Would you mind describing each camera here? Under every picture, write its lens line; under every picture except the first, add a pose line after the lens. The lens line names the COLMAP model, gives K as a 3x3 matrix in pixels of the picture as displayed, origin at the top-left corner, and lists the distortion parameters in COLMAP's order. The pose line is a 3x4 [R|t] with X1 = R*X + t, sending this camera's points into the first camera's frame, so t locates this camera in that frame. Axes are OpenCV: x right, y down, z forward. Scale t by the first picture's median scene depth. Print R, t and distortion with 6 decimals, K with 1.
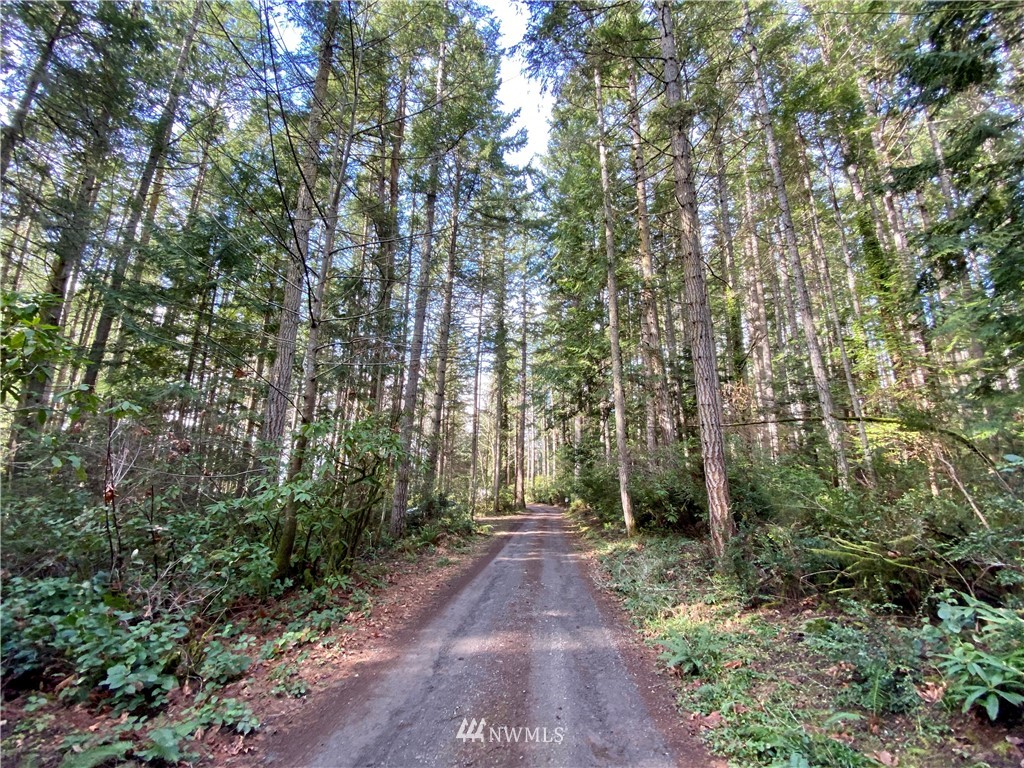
lens RADIAL K [[424.4, 0, 509.4], [0, 424.4, 382.5], [0, 0, 1]] dist [0.053039, -0.029838]
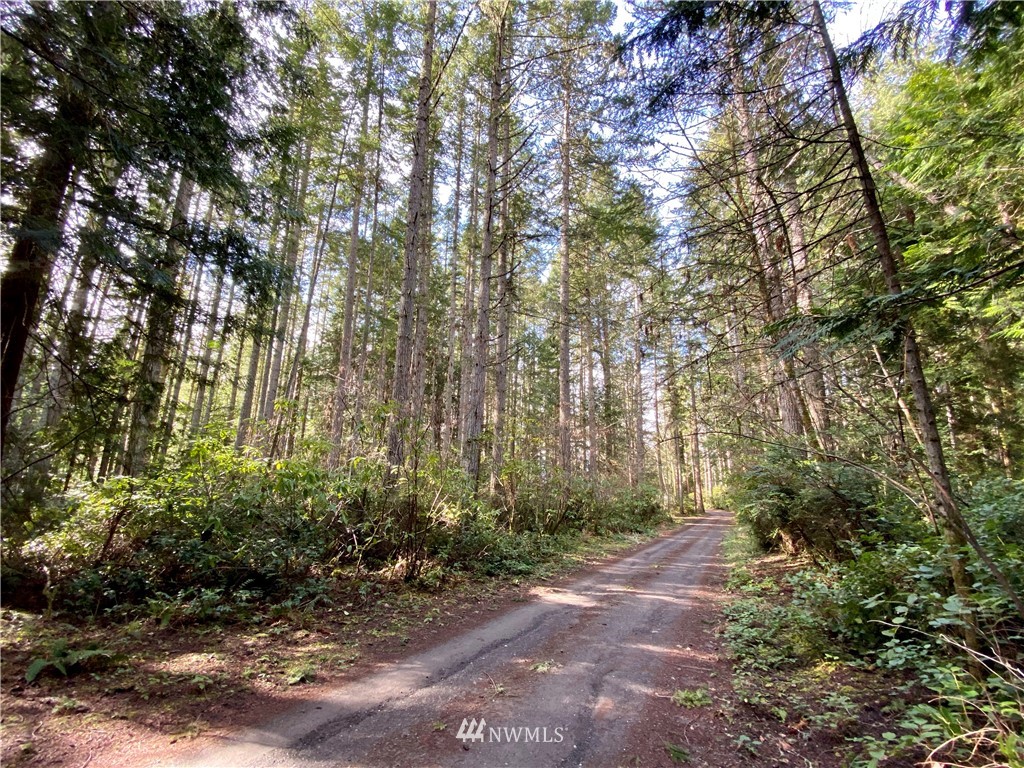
lens RADIAL K [[424.4, 0, 509.4], [0, 424.4, 382.5], [0, 0, 1]] dist [0.053039, -0.029838]
pose [[0.927068, -0.092535, -0.363293, -0.002355], [0.088990, 0.995679, -0.026522, -0.104952], [0.364178, -0.007741, 0.931297, -0.383026]]
